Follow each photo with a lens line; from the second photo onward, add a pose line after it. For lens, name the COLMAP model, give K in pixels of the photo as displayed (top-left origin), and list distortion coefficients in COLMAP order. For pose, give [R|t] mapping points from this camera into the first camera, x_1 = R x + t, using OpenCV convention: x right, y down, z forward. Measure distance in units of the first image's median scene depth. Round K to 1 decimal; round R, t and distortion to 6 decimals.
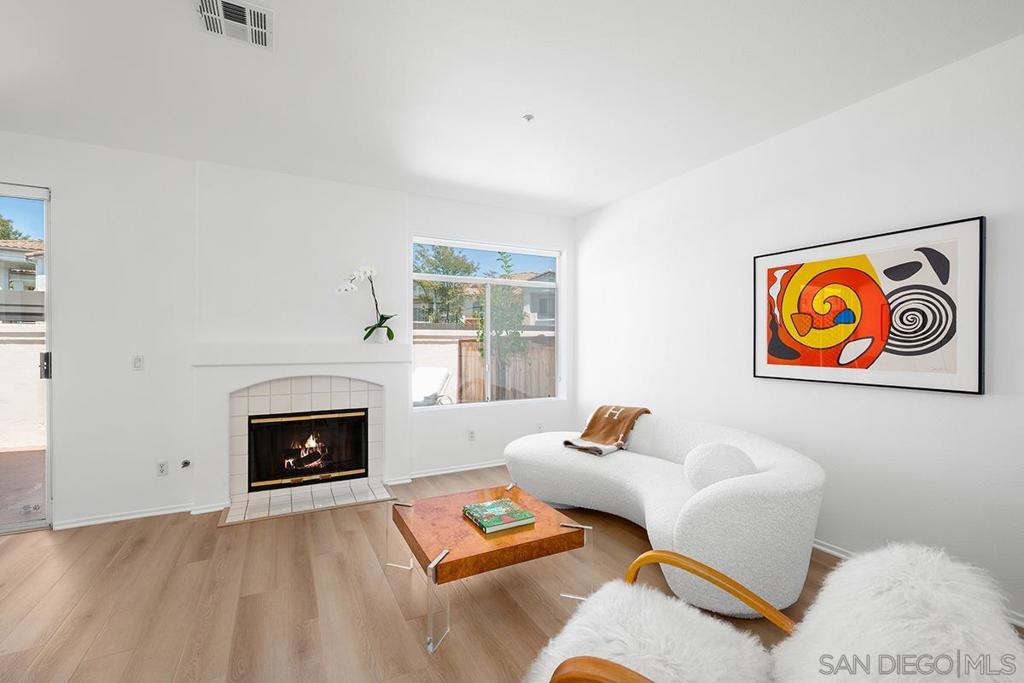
lens RADIAL K [[445.4, 0, 512.0], [0, 445.4, 341.5], [0, 0, 1]] dist [-0.001154, -0.000118]
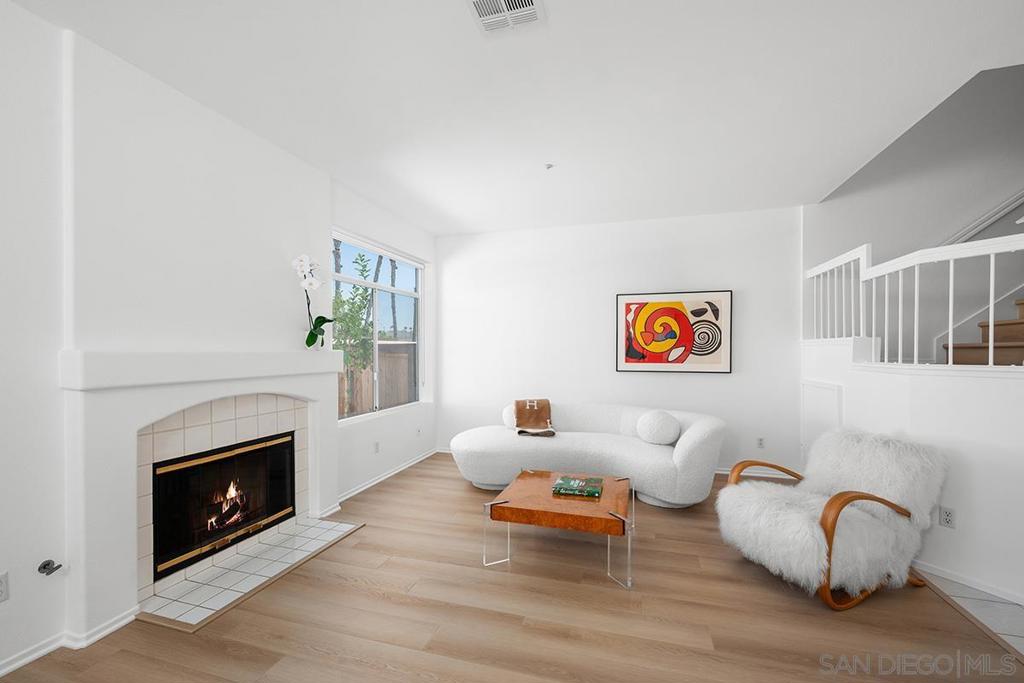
lens RADIAL K [[425.0, 0, 511.6], [0, 425.0, 350.2], [0, 0, 1]] dist [-0.000098, -0.000005]
pose [[0.691295, -0.001649, 0.722571, -0.824237], [0.000528, 0.999998, 0.001777, 0.002700], [-0.722573, -0.000847, 0.691294, 0.244226]]
